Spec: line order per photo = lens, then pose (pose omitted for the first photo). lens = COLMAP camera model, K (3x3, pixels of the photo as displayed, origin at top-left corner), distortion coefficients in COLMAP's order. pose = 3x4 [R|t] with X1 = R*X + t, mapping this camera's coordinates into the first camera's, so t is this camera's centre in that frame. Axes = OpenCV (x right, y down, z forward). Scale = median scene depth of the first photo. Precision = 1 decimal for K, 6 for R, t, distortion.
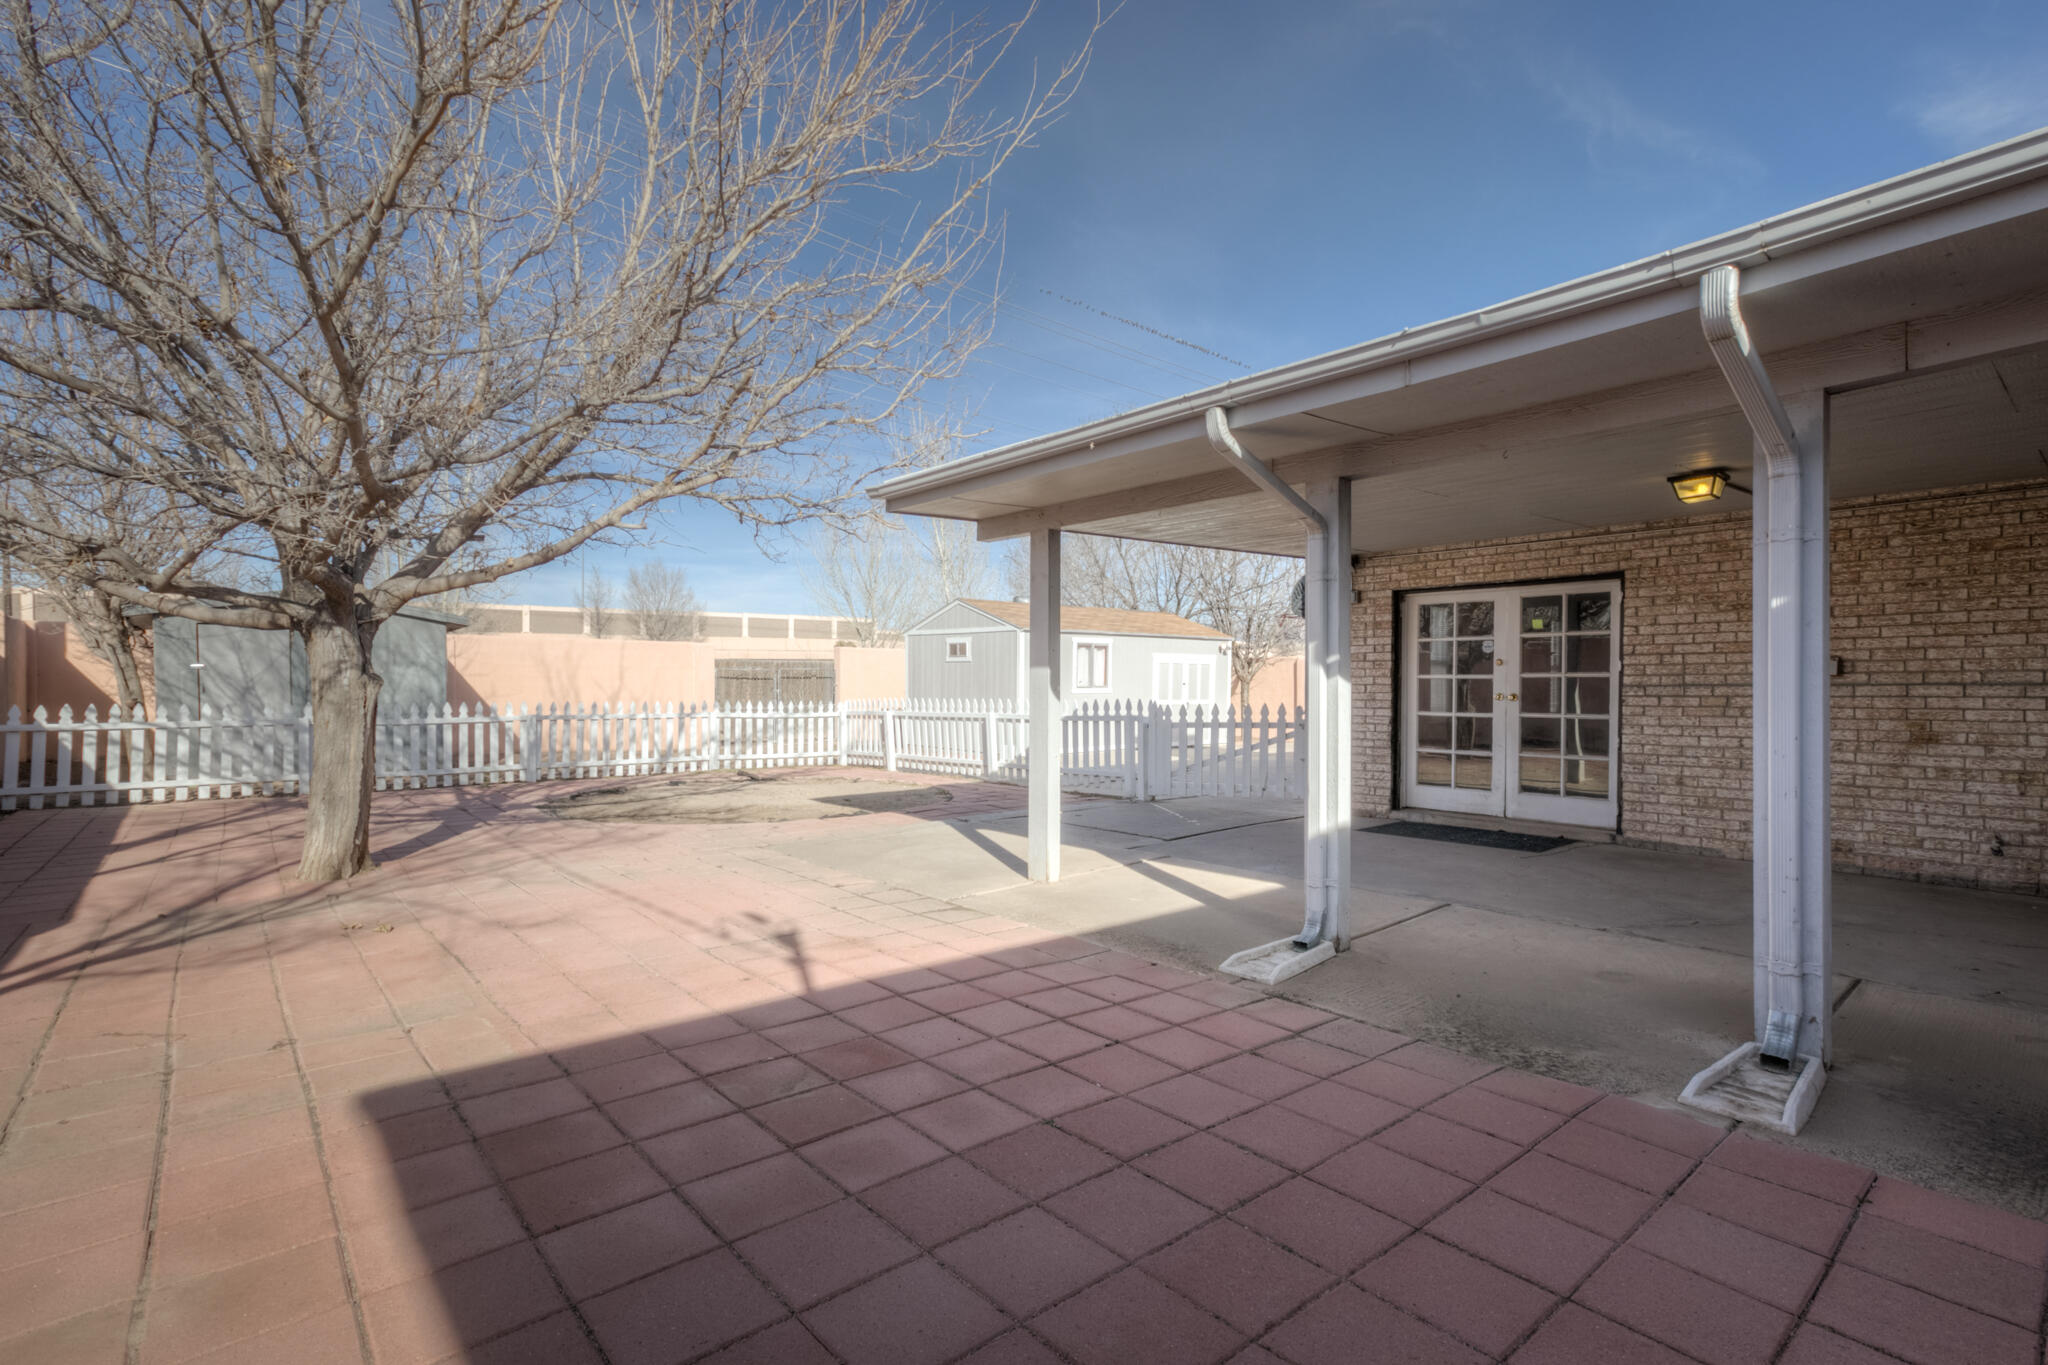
lens RADIAL K [[953.4, 0, 1023.2], [0, 953.4, 687.5], [0, 0, 1]] dist [0.012015, 0.001541]
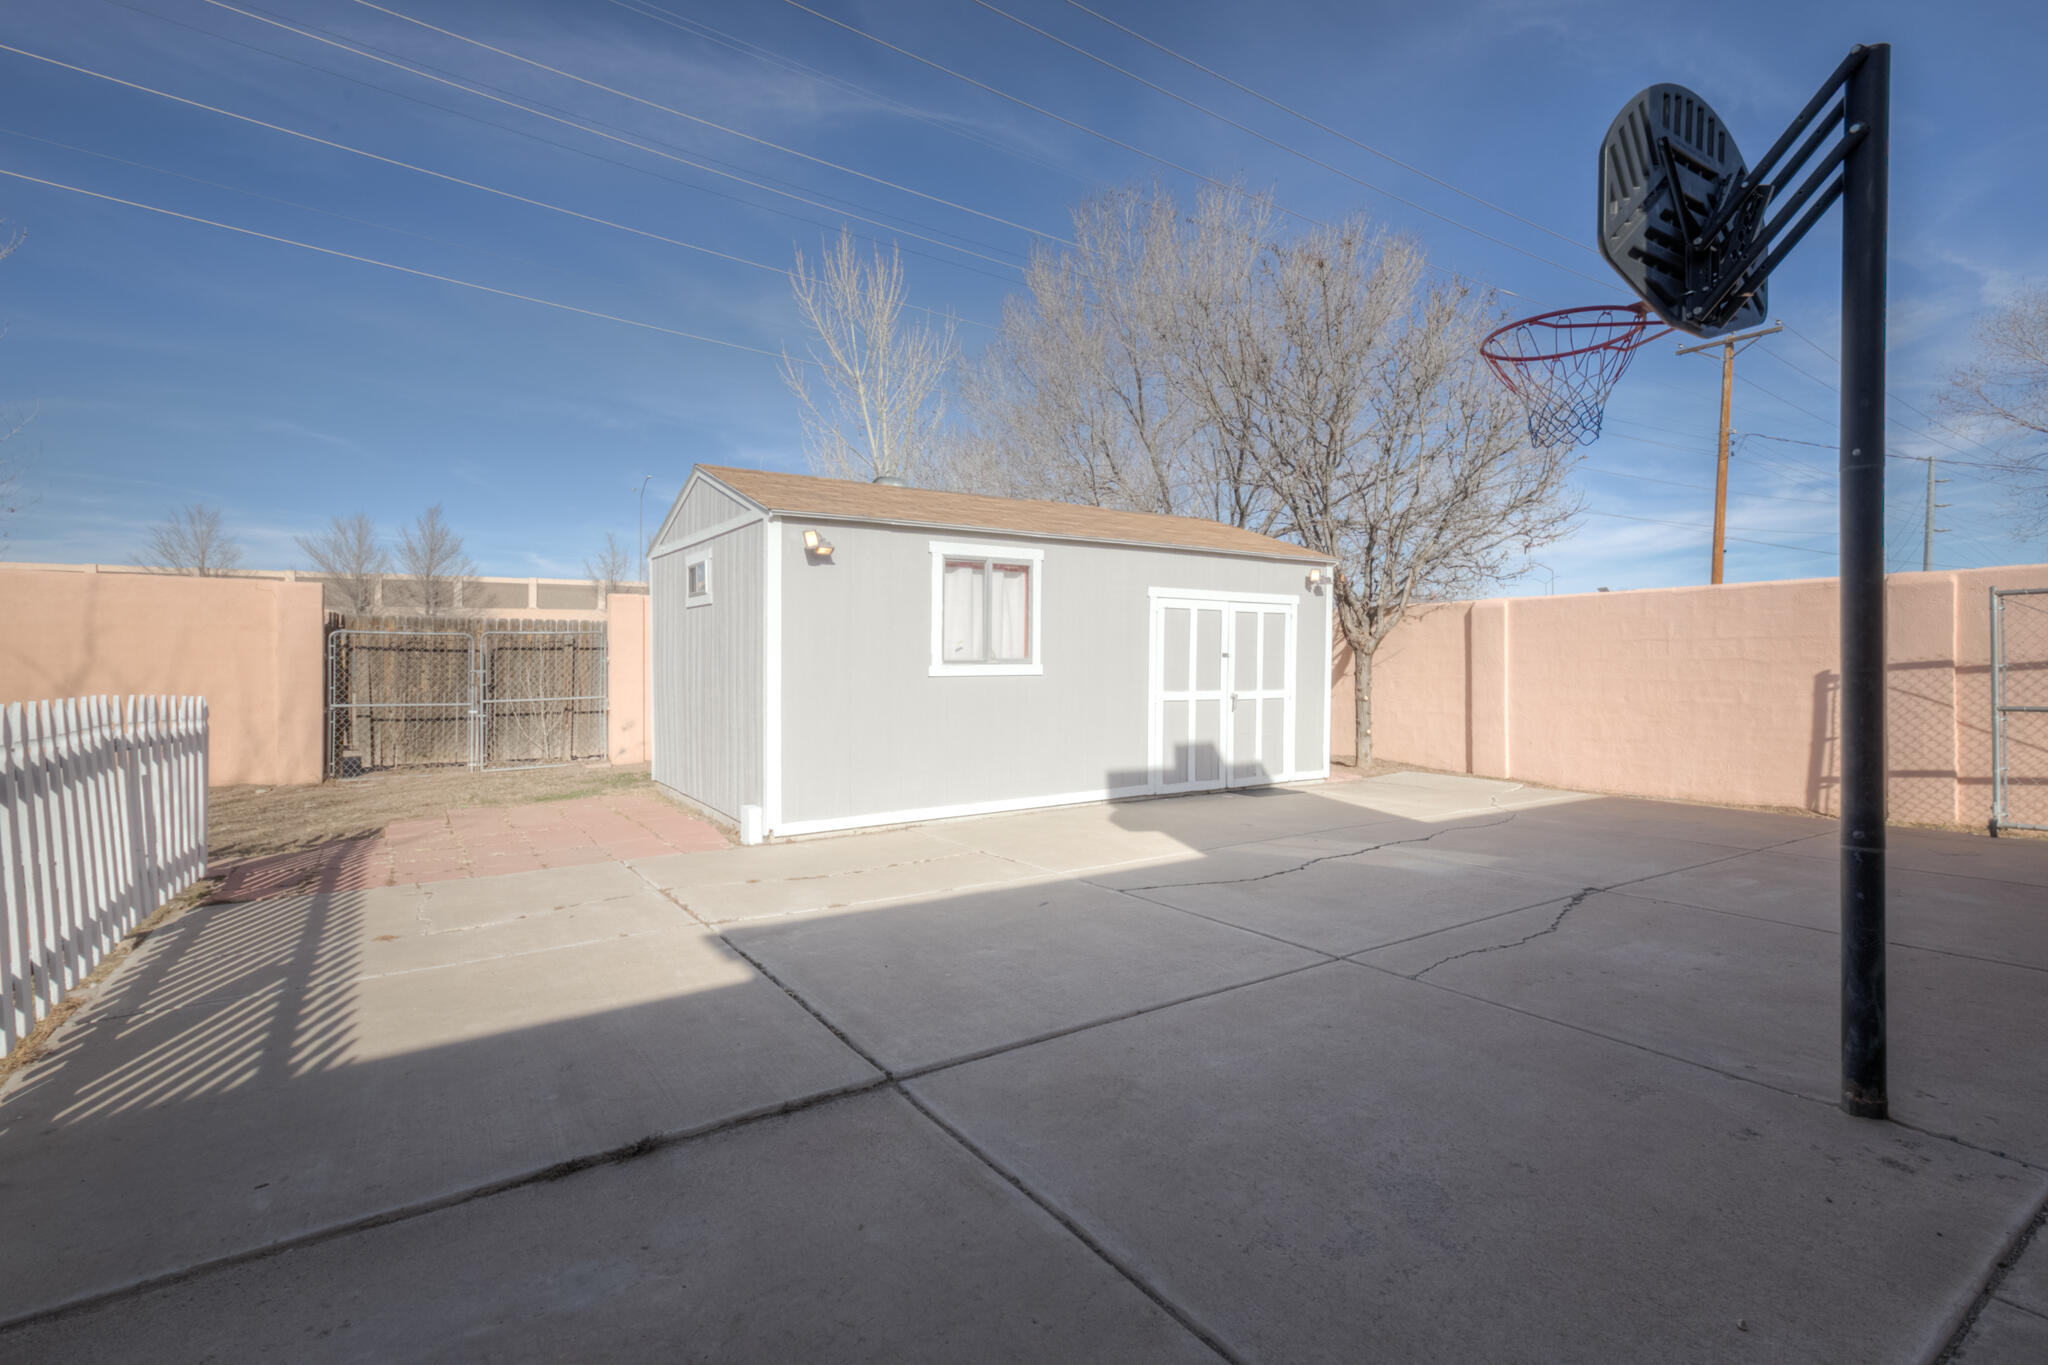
lens RADIAL K [[953.4, 0, 1024.0], [0, 953.4, 674.5], [0, 0, 1]] dist [0.012015, 0.001541]
pose [[0.993969, -0.001573, -0.109653, 0.116241], [0.002188, 0.999983, 0.005485, 0.002200], [0.109642, -0.005692, 0.993955, 0.505747]]
